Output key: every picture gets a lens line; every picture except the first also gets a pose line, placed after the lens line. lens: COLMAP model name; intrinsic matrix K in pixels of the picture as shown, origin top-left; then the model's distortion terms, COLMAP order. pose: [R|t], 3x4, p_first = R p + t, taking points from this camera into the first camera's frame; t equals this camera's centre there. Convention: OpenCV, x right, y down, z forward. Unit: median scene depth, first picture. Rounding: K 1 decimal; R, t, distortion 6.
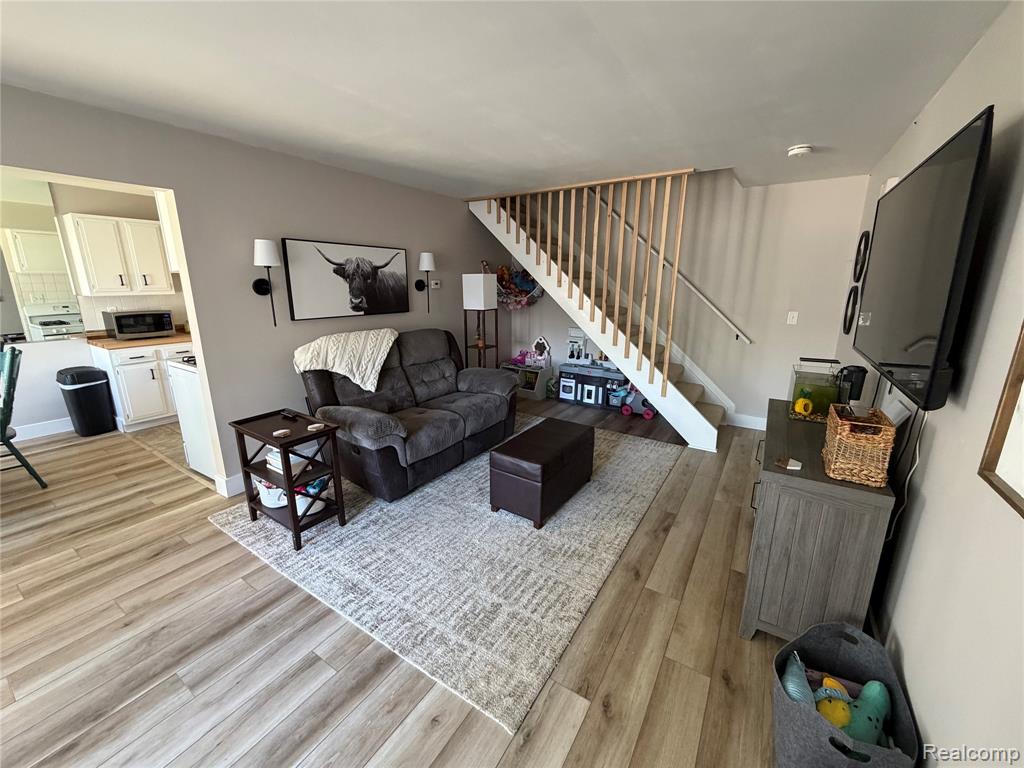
lens RADIAL K [[405.5, 0, 512.0], [0, 405.5, 384.0], [0, 0, 1]] dist [-0.000001, 0.000066]
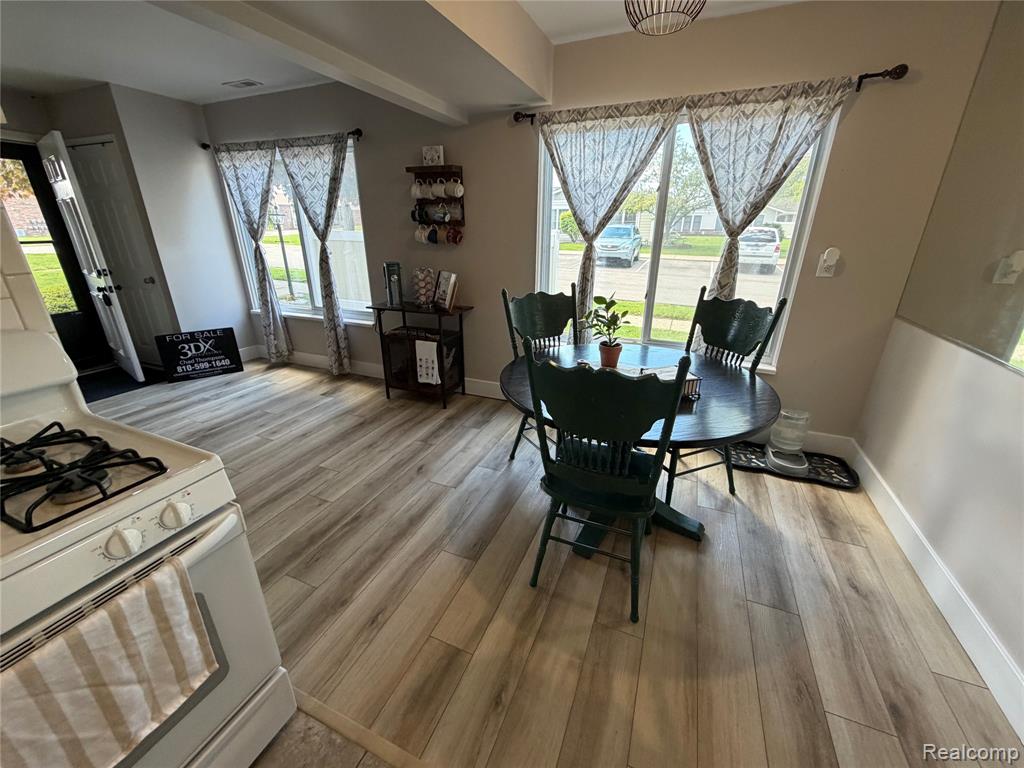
lens RADIAL K [[405.5, 0, 512.0], [0, 405.5, 384.0], [0, 0, 1]] dist [-0.000001, 0.000066]
pose [[-0.985777, 0.053440, -0.159338, -1.625197], [-0.048814, 0.816182, 0.575730, -0.438681], [0.160816, 0.575319, -0.801964, 1.979702]]
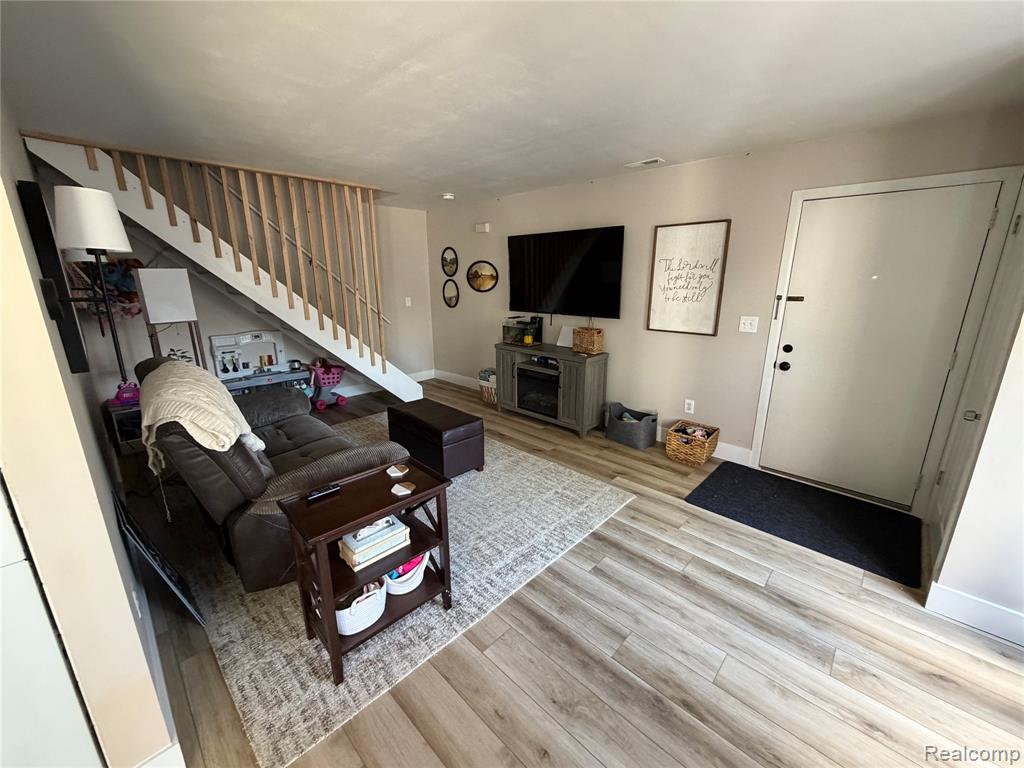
lens RADIAL K [[405.5, 0, 512.0], [0, 405.5, 384.0], [0, 0, 1]] dist [-0.000001, 0.000066]
pose [[0.197614, -0.258825, 0.945494, -1.384503], [0.245022, 0.946940, 0.208010, -0.192332], [-0.949164, 0.190561, 0.250547, 0.695805]]
